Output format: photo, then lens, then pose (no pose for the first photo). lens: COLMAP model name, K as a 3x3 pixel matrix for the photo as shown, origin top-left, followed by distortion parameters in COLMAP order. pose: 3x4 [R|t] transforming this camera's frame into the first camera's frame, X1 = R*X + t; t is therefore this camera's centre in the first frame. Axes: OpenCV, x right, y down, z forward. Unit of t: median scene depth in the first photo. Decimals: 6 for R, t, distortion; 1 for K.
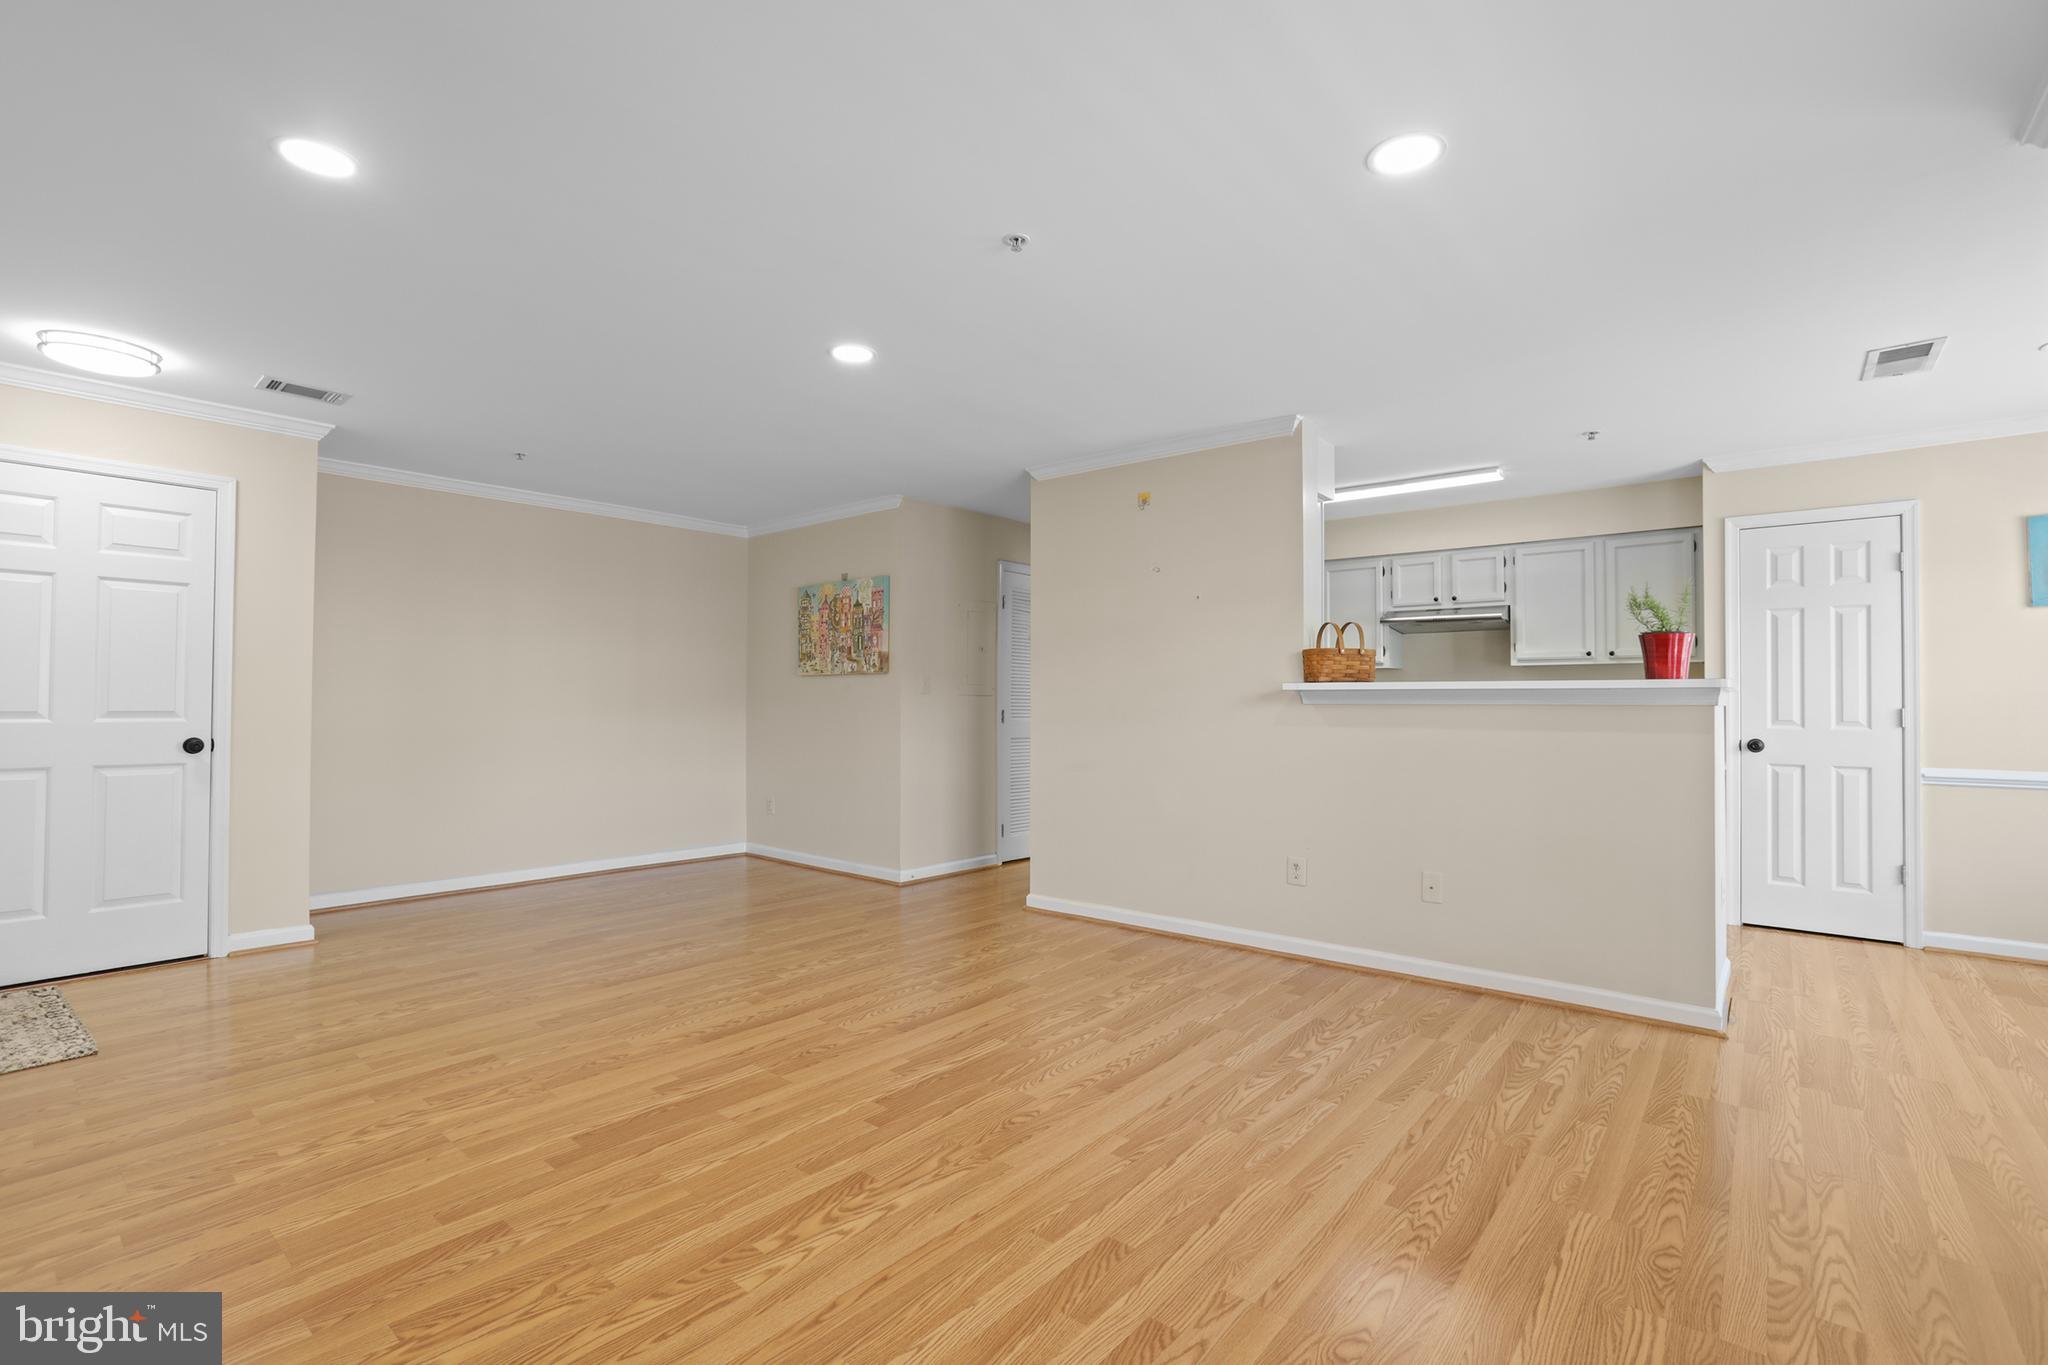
lens RADIAL K [[933.2, 0, 1029.7], [0, 933.2, 694.3], [0, 0, 1]] dist [-0.058820, 0.023859]
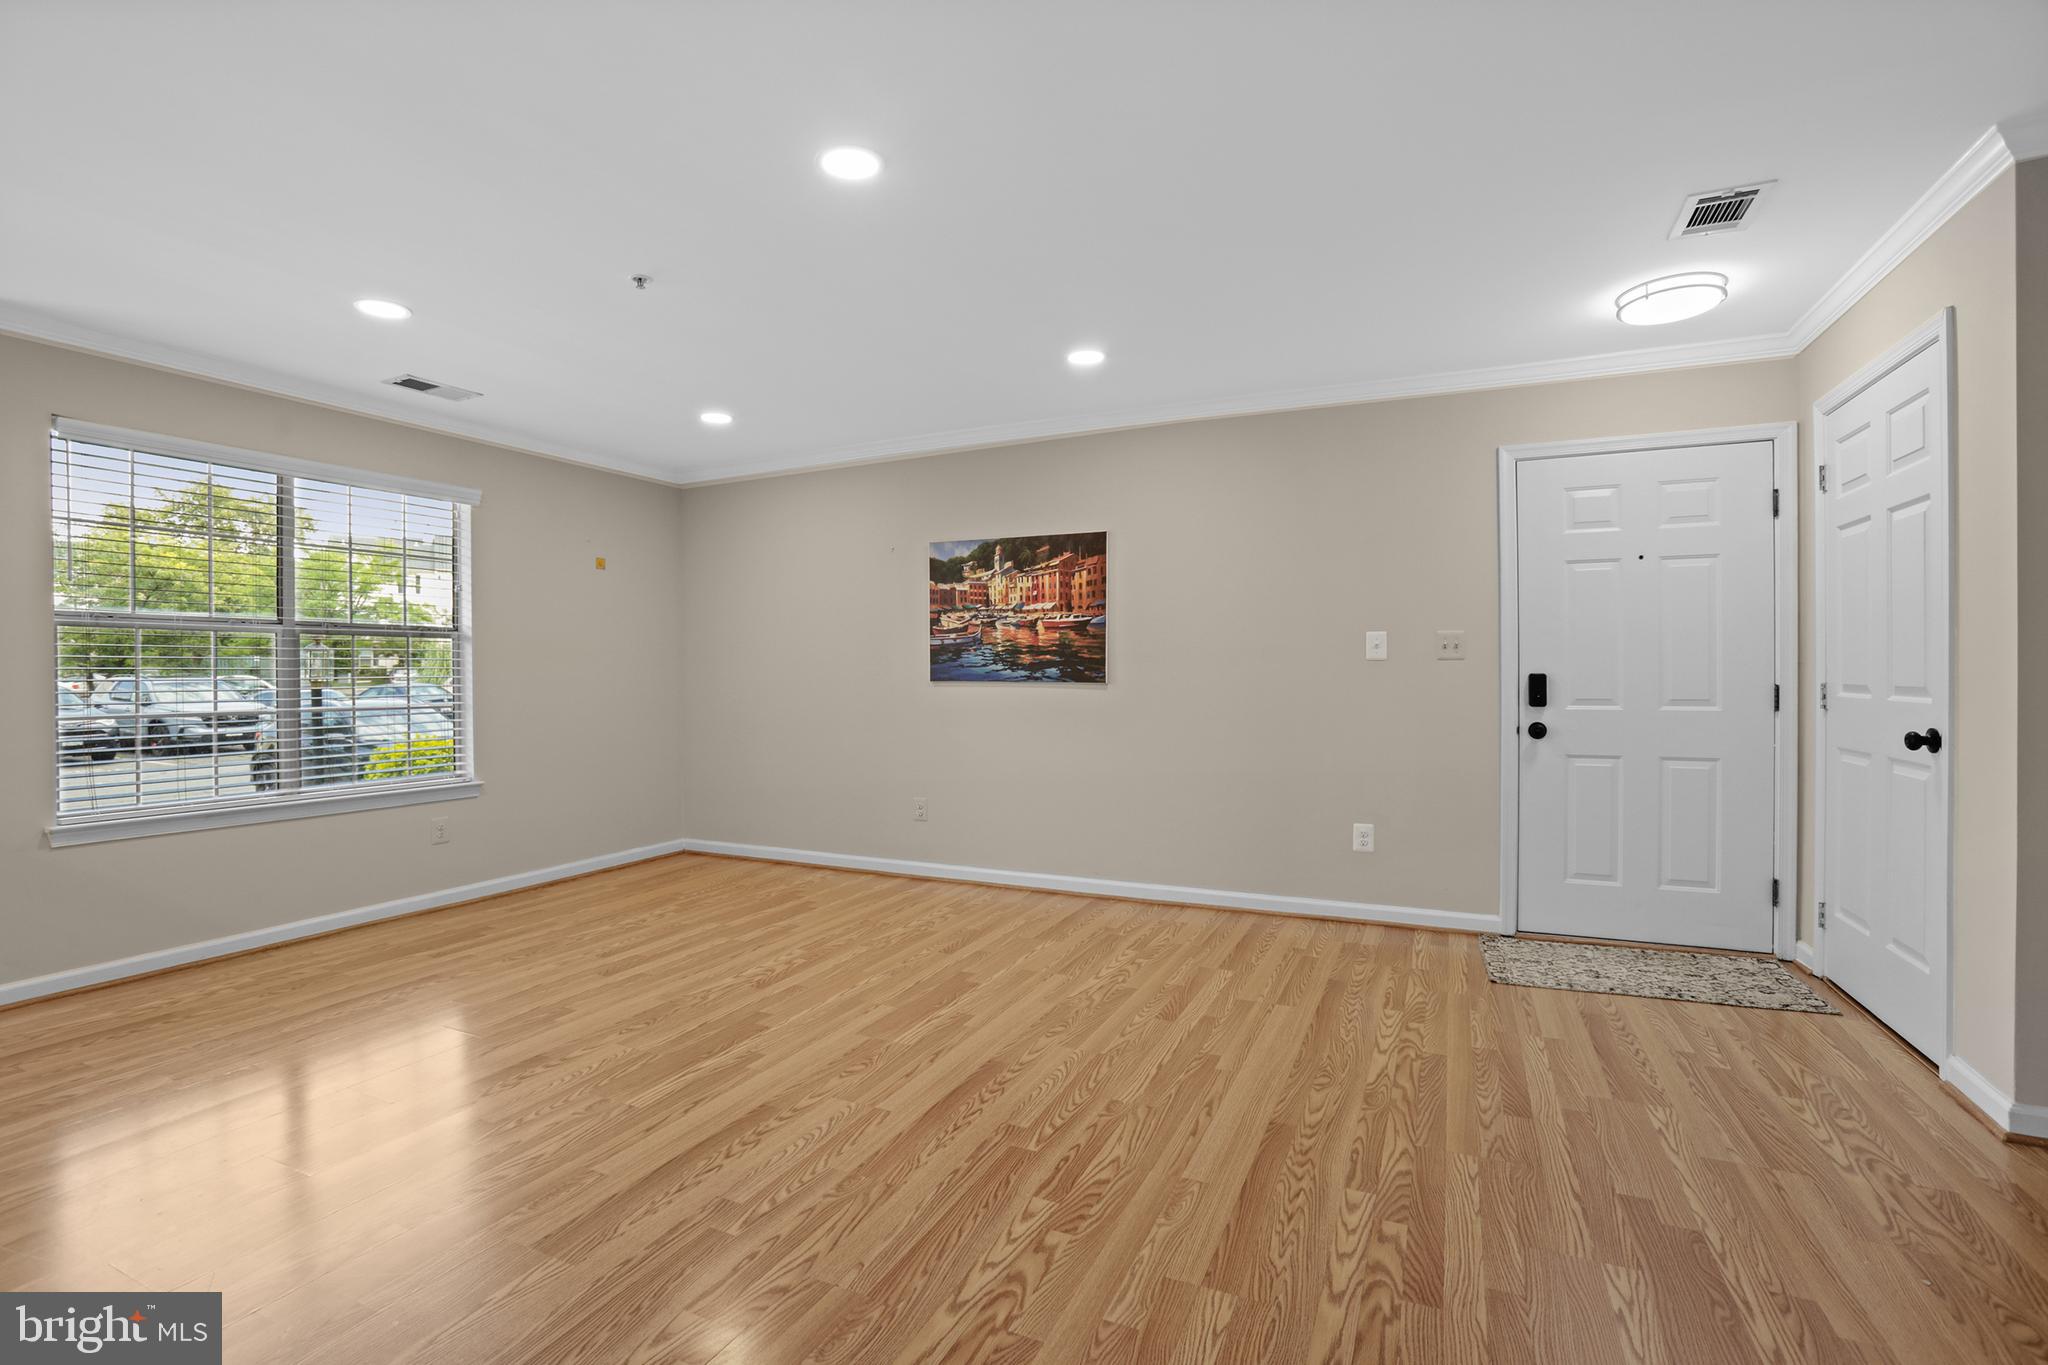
lens RADIAL K [[933.2, 0, 1000.1], [0, 933.2, 681.4], [0, 0, 1]] dist [-0.058820, 0.023859]
pose [[-0.973778, -0.000618, -0.227501, -0.153689], [0.001028, 0.999974, -0.007116, 0.021682], [0.227499, -0.007163, -0.973752, 1.794136]]
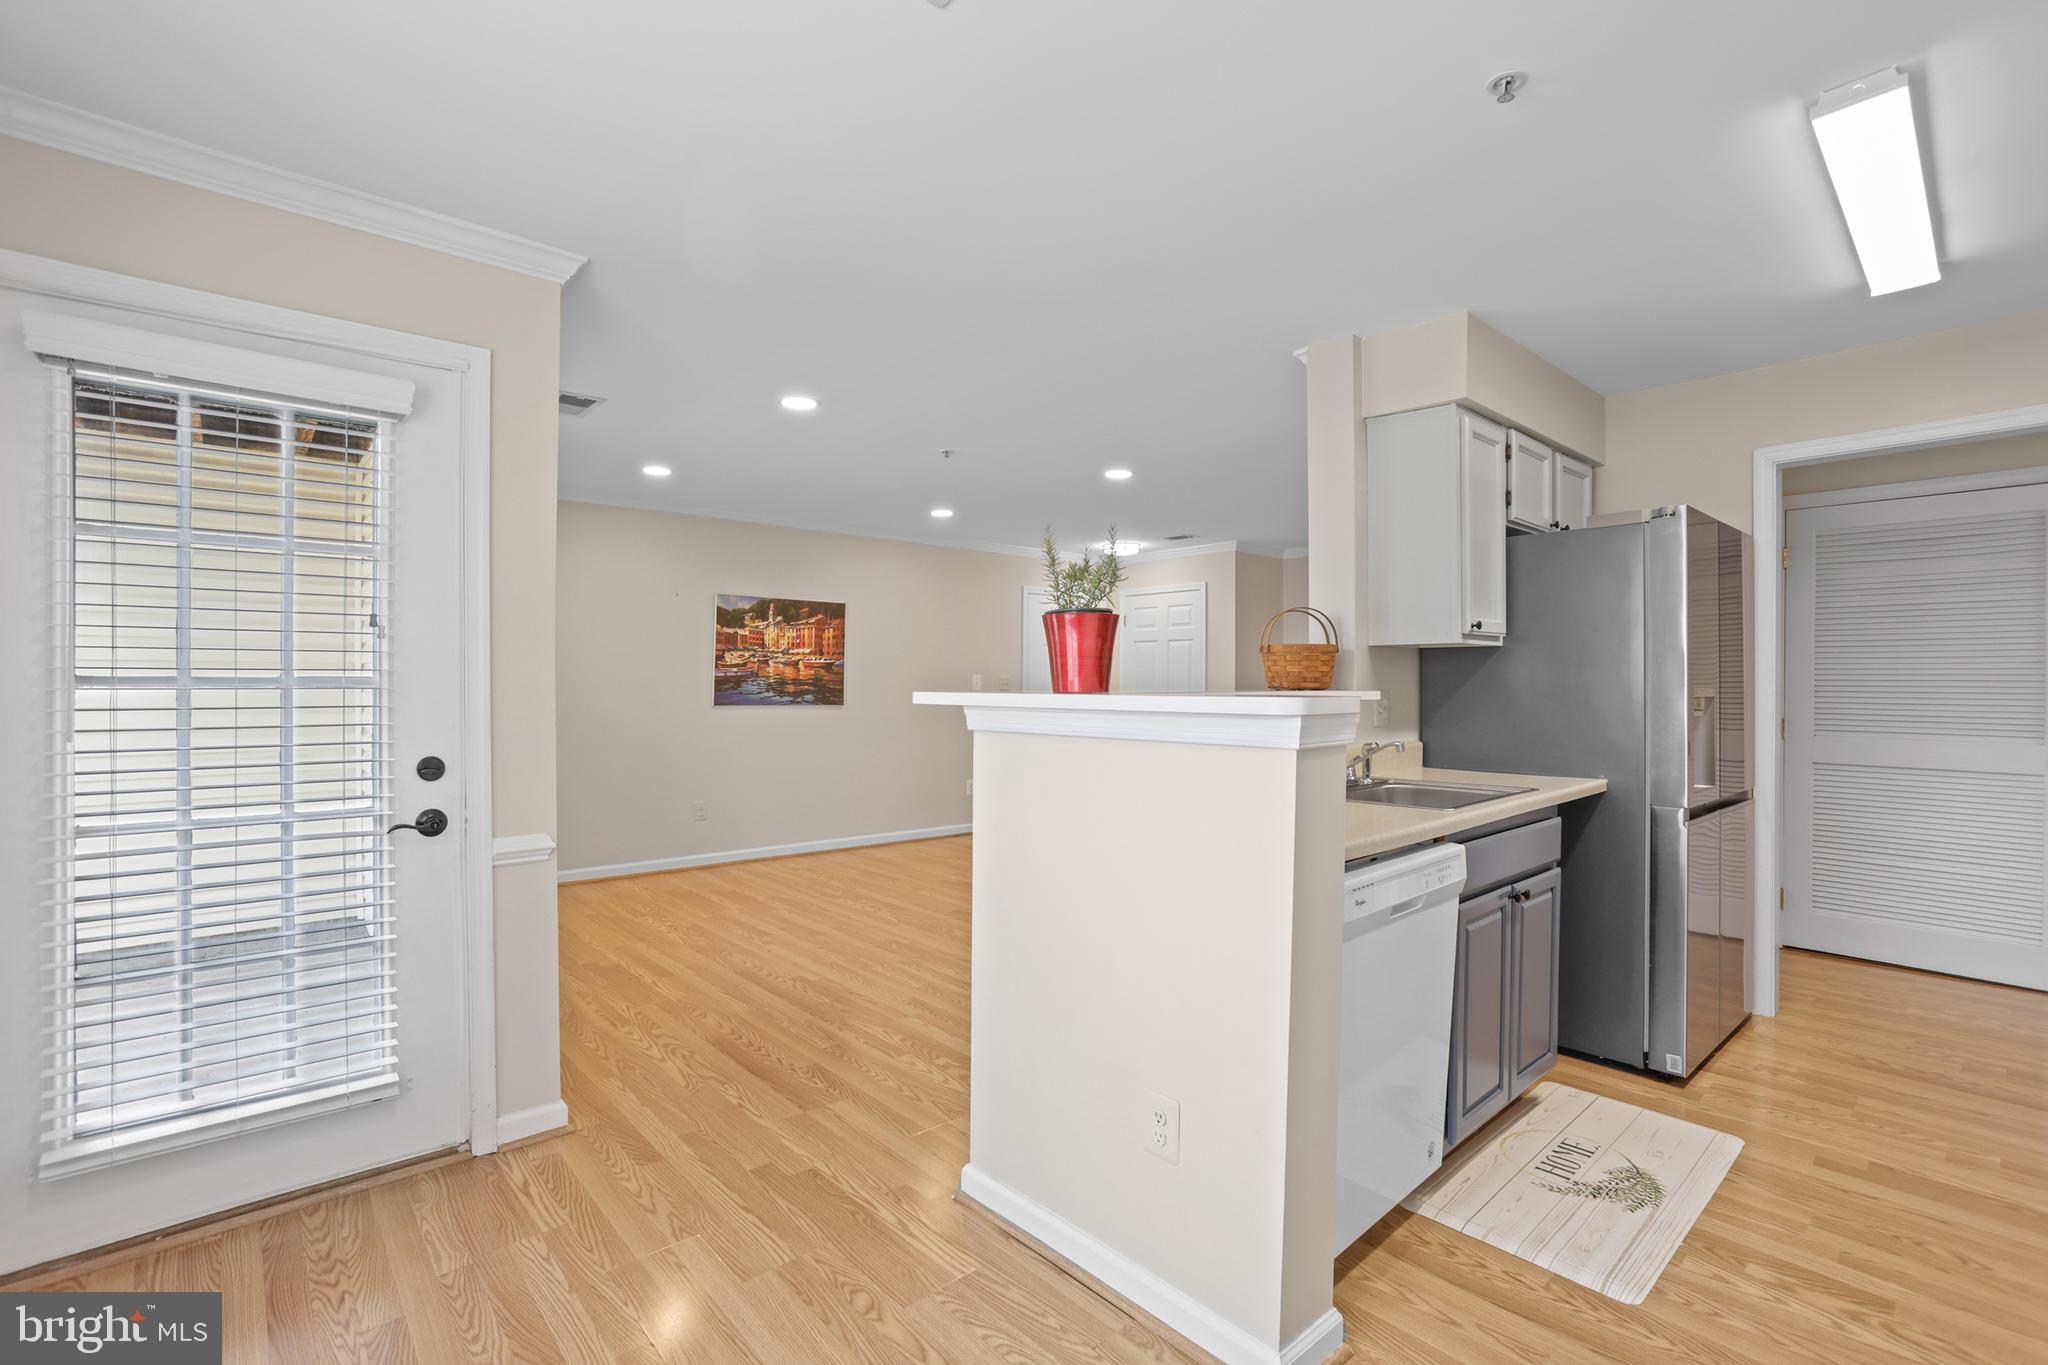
lens RADIAL K [[933.2, 0, 1010.0], [0, 933.2, 686.3], [0, 0, 1]] dist [-0.058820, 0.023859]
pose [[-0.165002, -0.003784, -0.986286, 1.449313], [0.008149, 0.999953, -0.005200, -0.015573], [0.986260, -0.008895, -0.164964, 1.148442]]
